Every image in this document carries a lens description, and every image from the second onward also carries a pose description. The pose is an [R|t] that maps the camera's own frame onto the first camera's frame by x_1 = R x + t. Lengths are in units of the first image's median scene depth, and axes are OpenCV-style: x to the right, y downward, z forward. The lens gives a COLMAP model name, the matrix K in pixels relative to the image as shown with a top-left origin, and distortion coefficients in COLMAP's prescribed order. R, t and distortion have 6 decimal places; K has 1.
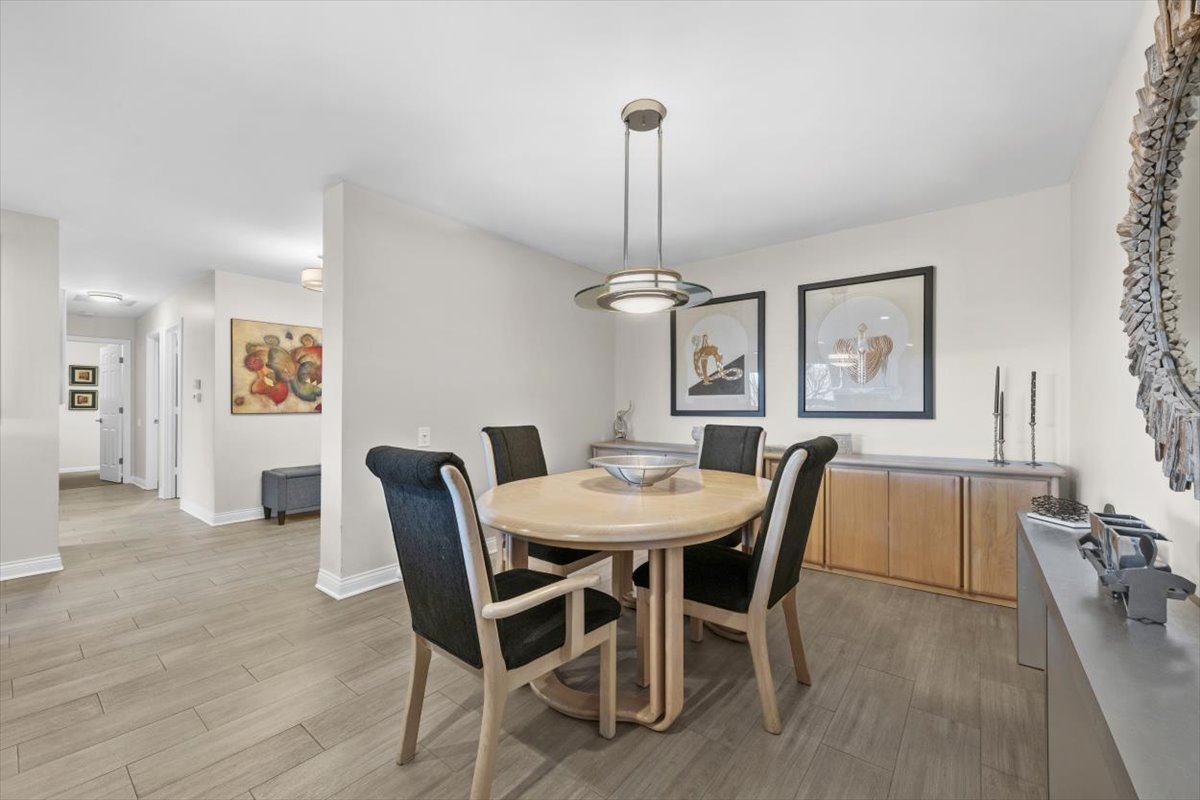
lens RADIAL K [[482.3, 0, 591.2], [0, 482.3, 404.7], [0, 0, 1]] dist [0.000704, -0.000197]
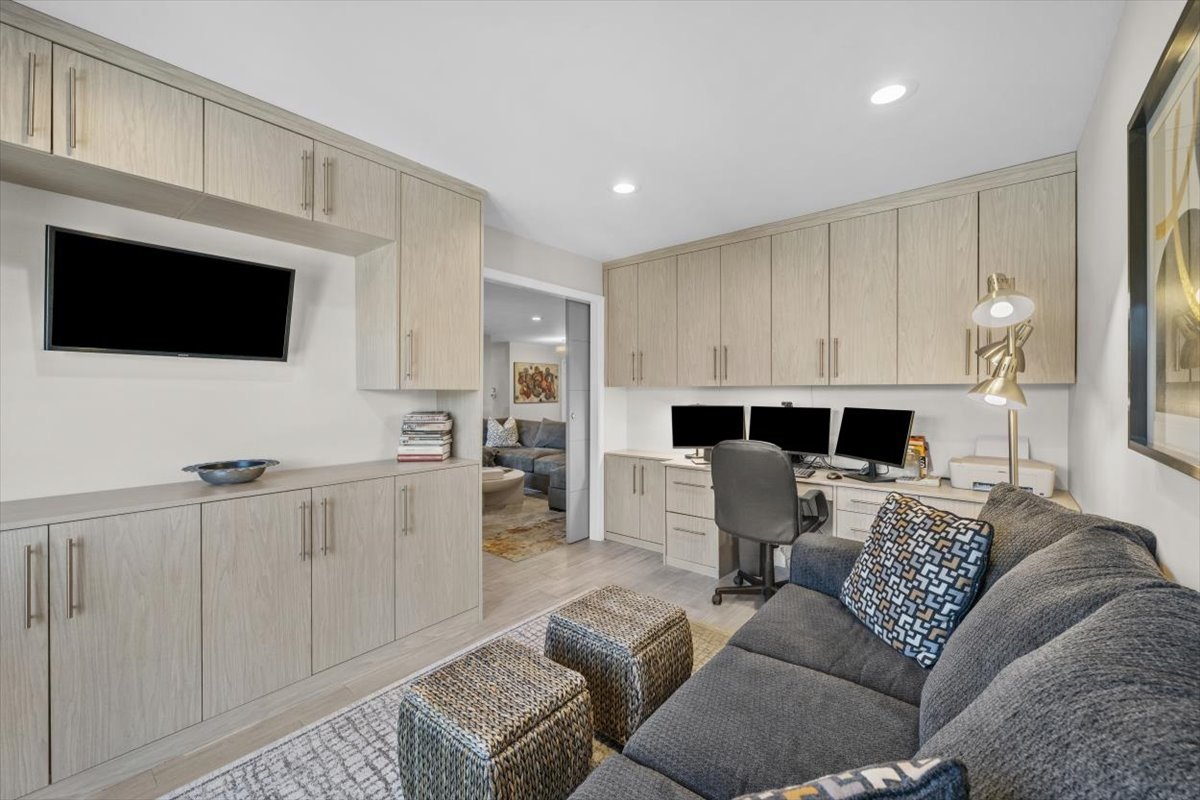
lens RADIAL K [[482.3, 0, 602.7], [0, 482.3, 395.1], [0, 0, 1]] dist [0.000704, -0.000197]
pose [[0.999707, 0.001599, -0.024154, -0.259898], [-0.001375, 0.999956, 0.009265, -0.041299], [0.024168, -0.009229, 0.999665, -1.309906]]
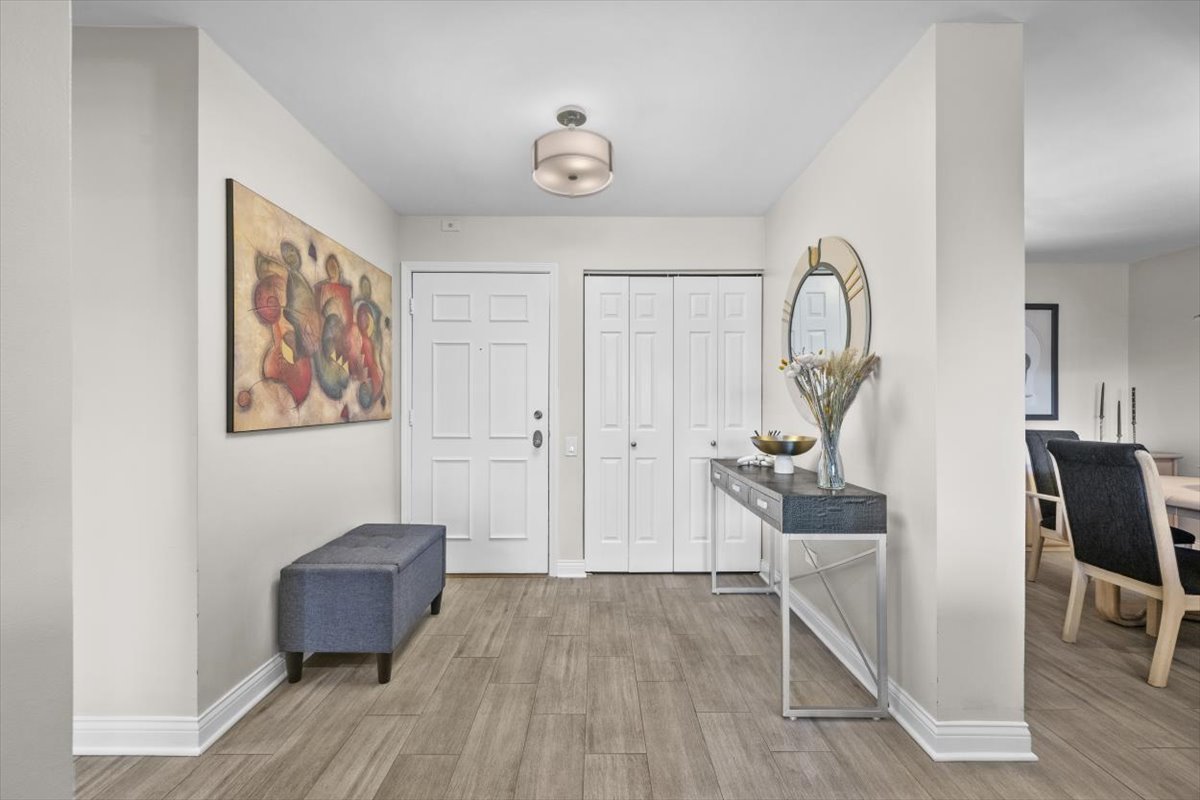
lens RADIAL K [[482.3, 0, 600.0], [0, 482.3, 403.4], [0, 0, 1]] dist [0.000704, -0.000197]
pose [[0.778343, 0.003410, 0.627830, -0.749235], [-0.009281, 0.999938, 0.006075, -0.009199], [-0.627771, -0.010555, 0.778327, 0.523161]]
